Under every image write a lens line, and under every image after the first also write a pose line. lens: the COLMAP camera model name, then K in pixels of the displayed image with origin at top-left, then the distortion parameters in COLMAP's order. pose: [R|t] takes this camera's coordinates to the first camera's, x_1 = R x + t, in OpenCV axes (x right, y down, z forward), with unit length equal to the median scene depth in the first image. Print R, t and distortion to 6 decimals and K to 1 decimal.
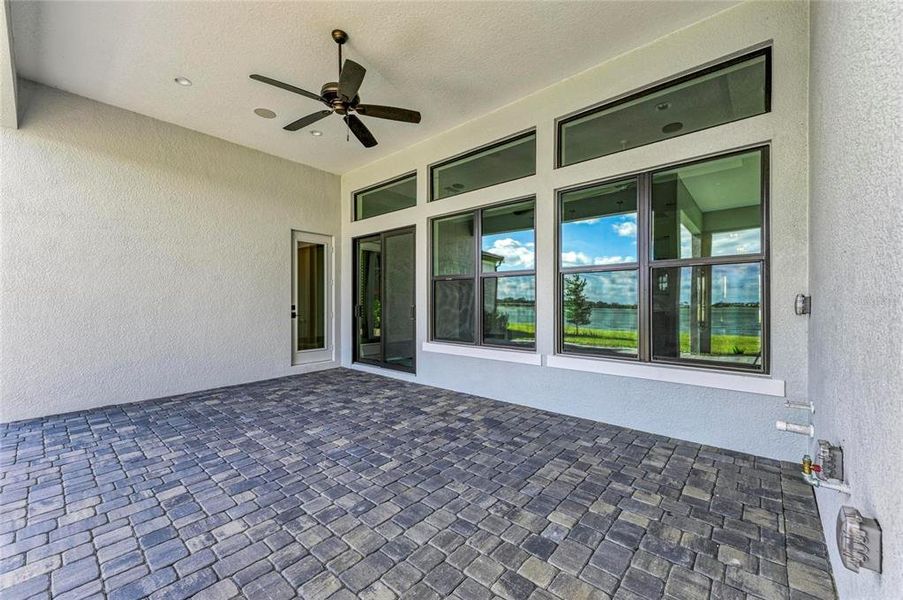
lens RADIAL K [[362.8, 0, 451.5], [0, 362.8, 300.0], [0, 0, 1]] dist [0.001089, 0.000069]
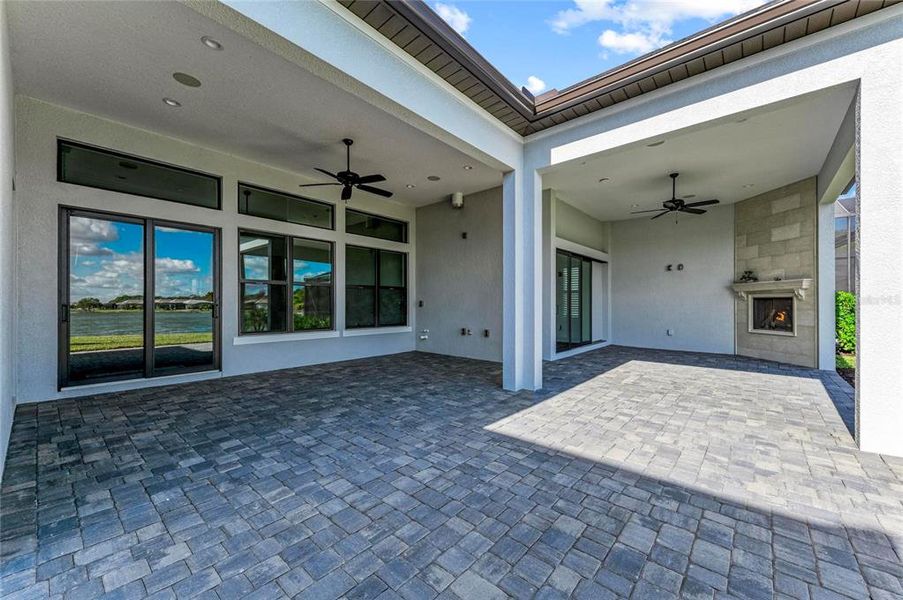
lens RADIAL K [[362.8, 0, 451.5], [0, 362.8, 300.0], [0, 0, 1]] dist [0.001089, 0.000069]
pose [[0.013431, 0.012682, 0.999829, -1.692861], [0.000730, 0.999919, -0.012693, 0.015024], [-0.999910, 0.000900, 0.013421, 0.428164]]
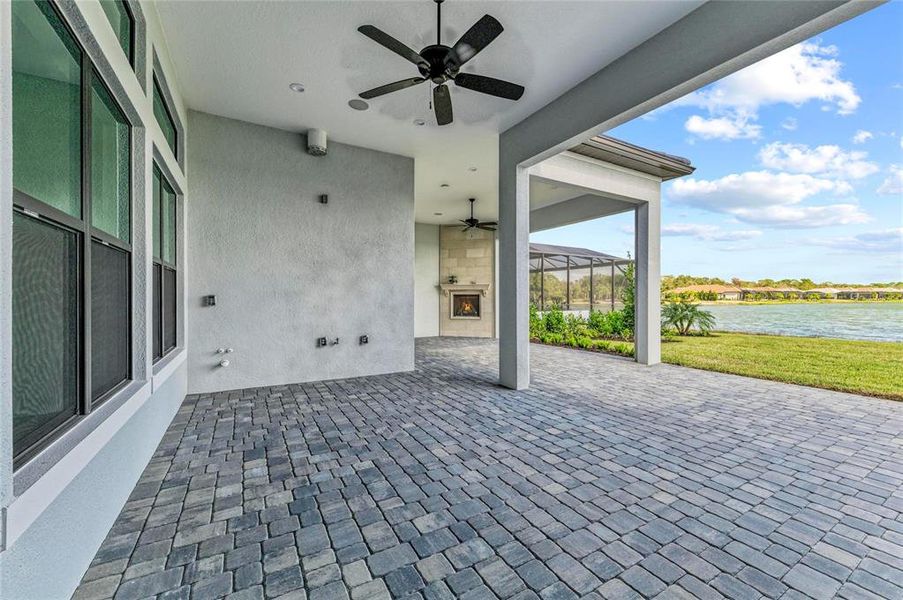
lens RADIAL K [[362.8, 0, 451.5], [0, 362.8, 300.0], [0, 0, 1]] dist [0.001089, 0.000069]
pose [[-0.947642, 0.000924, 0.319332, -0.522486], [0.003027, 0.999977, 0.006089, 0.002415], [-0.319319, 0.006737, -0.947623, 1.553954]]
